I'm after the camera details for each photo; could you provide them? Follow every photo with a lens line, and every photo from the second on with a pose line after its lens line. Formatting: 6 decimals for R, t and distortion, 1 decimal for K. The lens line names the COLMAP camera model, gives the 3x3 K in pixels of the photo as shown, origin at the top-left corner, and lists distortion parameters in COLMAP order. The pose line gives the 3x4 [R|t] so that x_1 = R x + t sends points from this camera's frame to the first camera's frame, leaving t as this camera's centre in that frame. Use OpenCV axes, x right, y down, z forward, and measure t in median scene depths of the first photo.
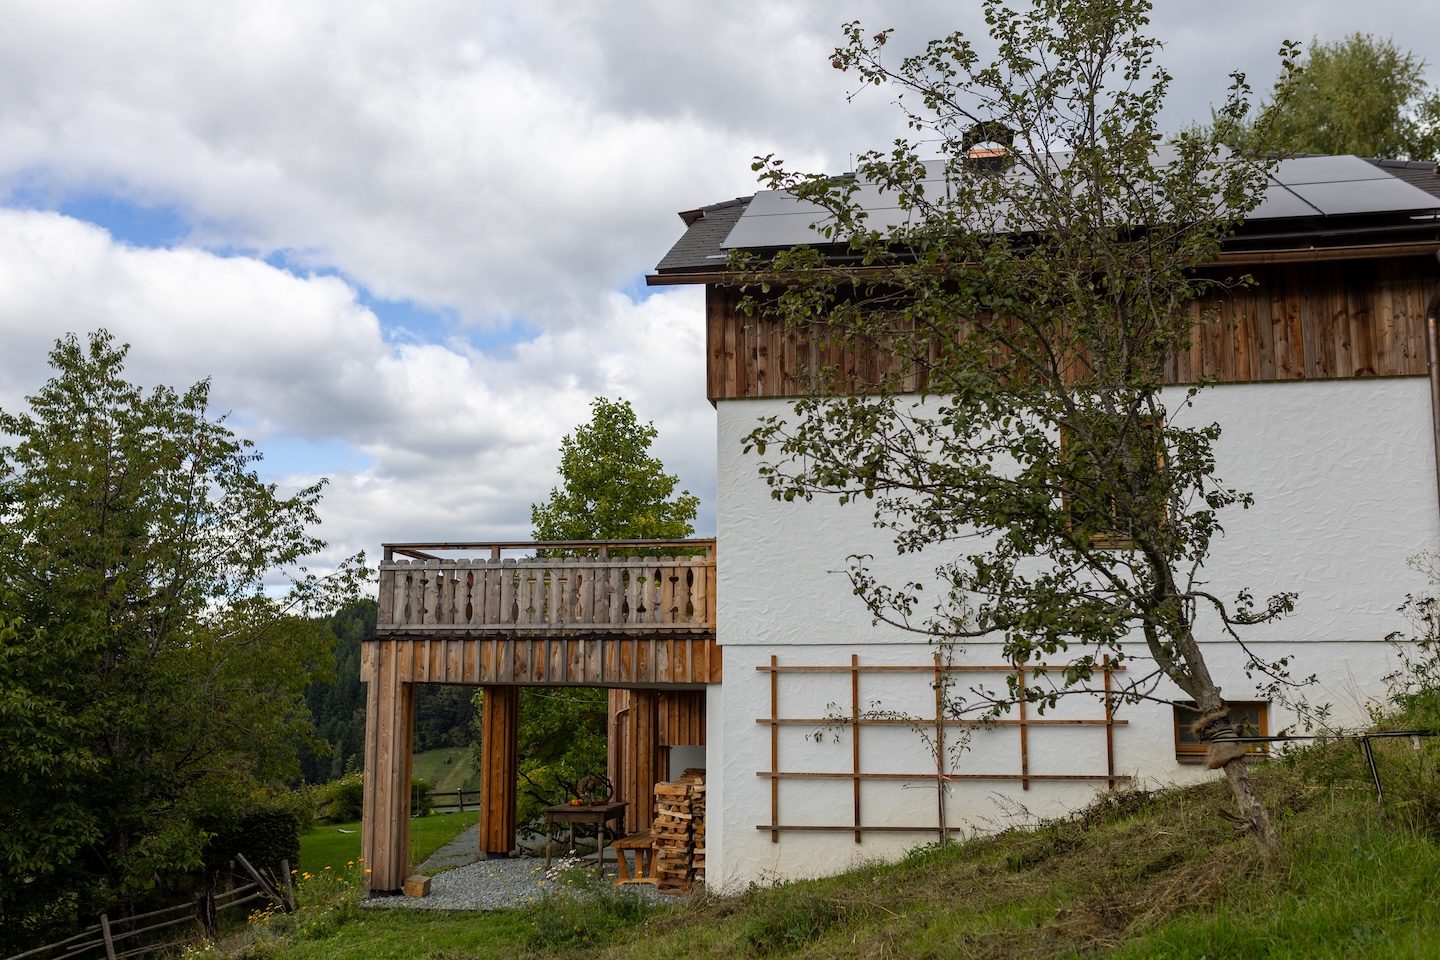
lens RADIAL K [[1351.1, 0, 720.0], [0, 1351.1, 480.0], [0, 0, 1]] dist [-0.001853, -0.002209]
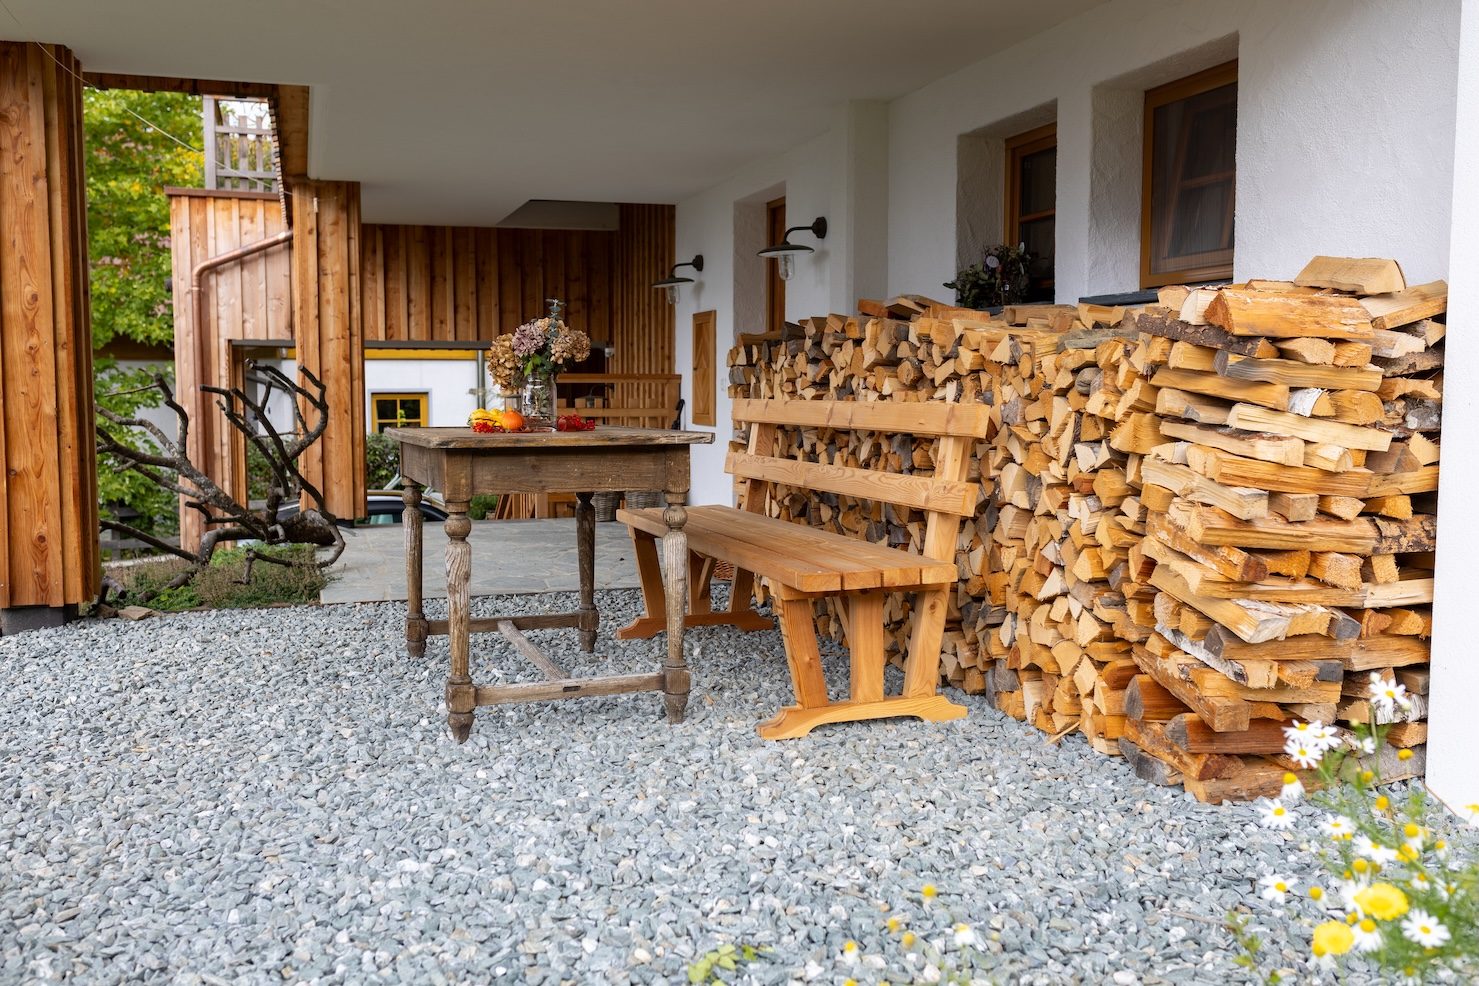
lens RADIAL K [[1411.6, 0, 739.5], [0, 1411.6, 493.0], [0, 0, 1]] dist [0.003981, -0.006019]
pose [[0.901408, -0.034428, 0.431600, -0.202062], [-0.072644, 0.970677, 0.229148, 0.210695], [-0.426834, -0.237909, 0.872475, 0.835166]]
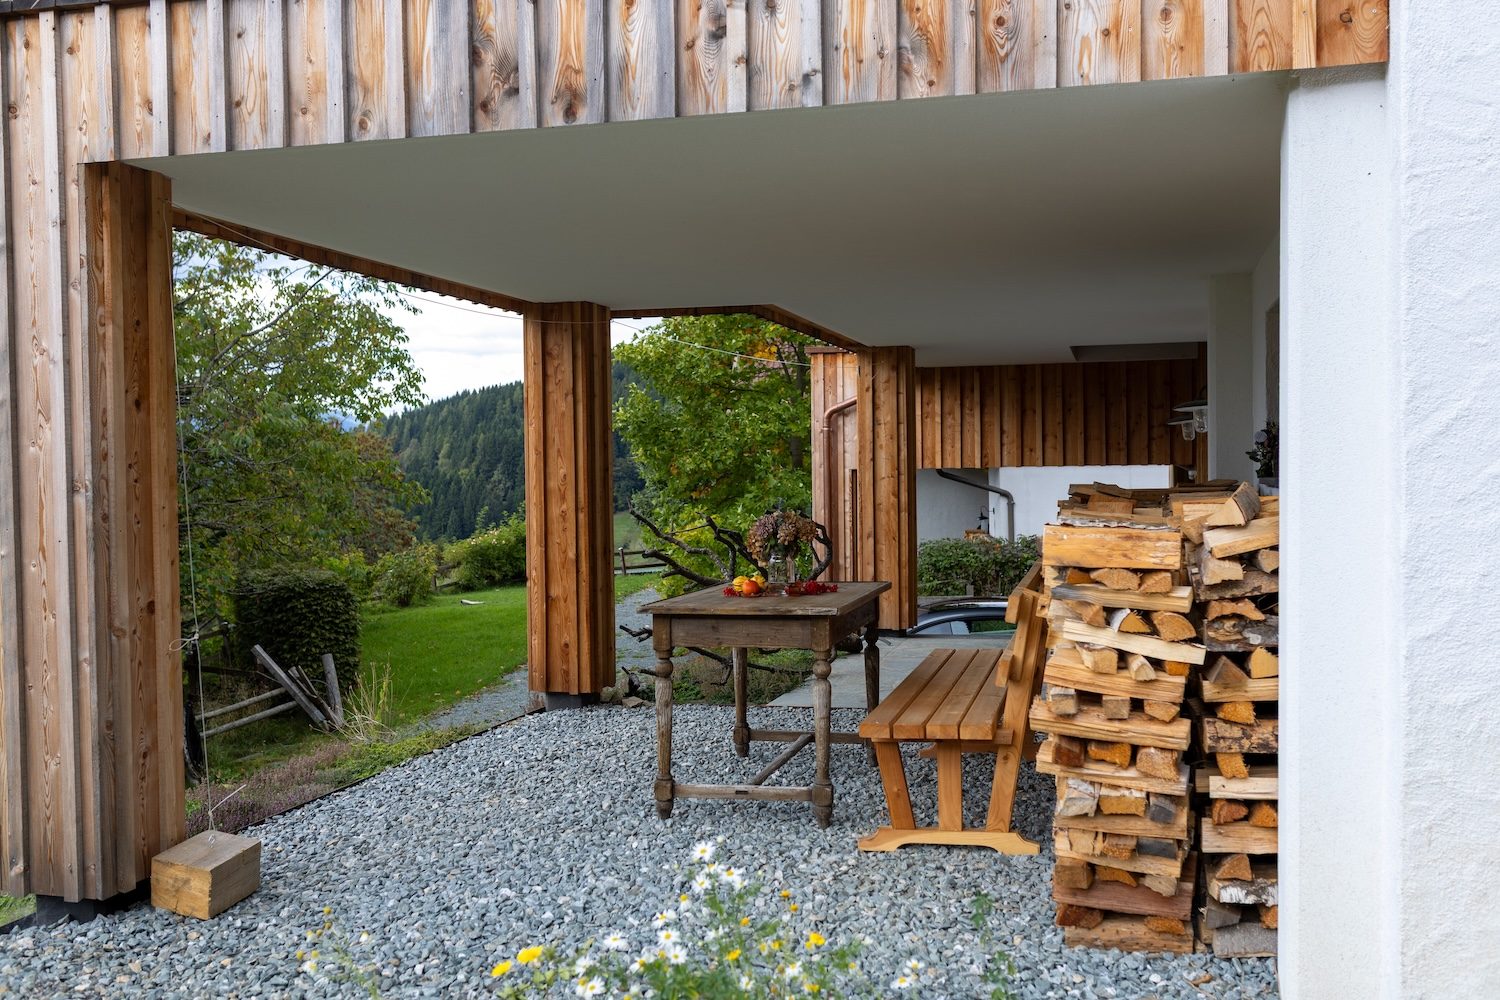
lens RADIAL K [[1407.3, 0, 750.0], [0, 1407.3, 500.0], [0, 0, 1]] dist [-0.001853, -0.002209]
pose [[0.993358, -0.009421, -0.114676, -0.071778], [0.031045, 0.981626, 0.188273, 0.168580], [0.110795, -0.190582, 0.975399, 0.735388]]
